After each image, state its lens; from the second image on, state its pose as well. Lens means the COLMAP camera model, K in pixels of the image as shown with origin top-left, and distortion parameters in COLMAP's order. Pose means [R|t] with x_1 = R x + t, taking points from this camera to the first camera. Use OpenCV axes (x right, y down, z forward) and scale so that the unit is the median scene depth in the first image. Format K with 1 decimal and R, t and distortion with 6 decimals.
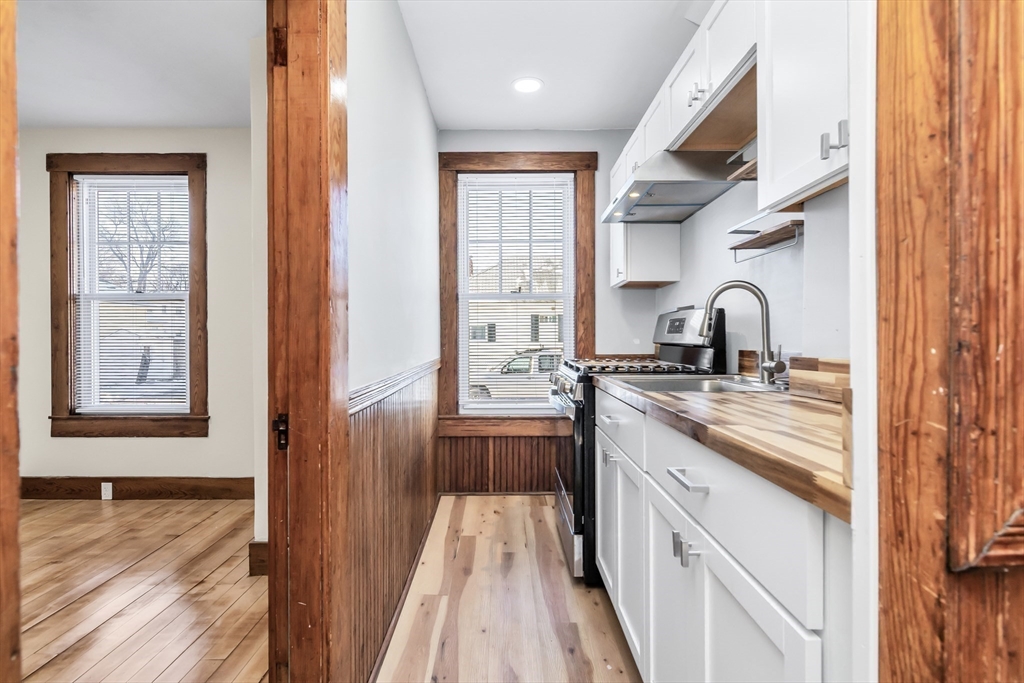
lens RADIAL K [[508.2, 0, 510.5], [0, 508.2, 344.3], [0, 0, 1]] dist [-0.001321, -0.000474]
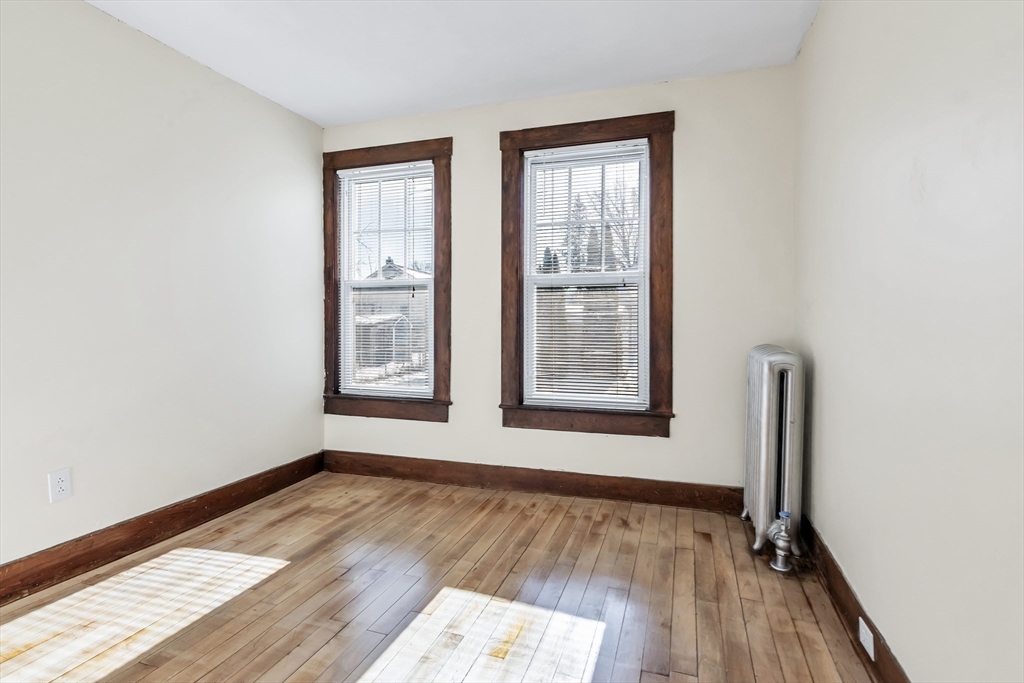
lens RADIAL K [[550.5, 0, 510.2], [0, 550.5, 340.3], [0, 0, 1]] dist [-0.001038, -0.000123]
pose [[0.951007, 0.008730, -0.309045, -0.563582], [-0.002919, 0.999810, 0.019262, -0.002574], [0.309154, -0.017416, 0.950852, 0.008952]]
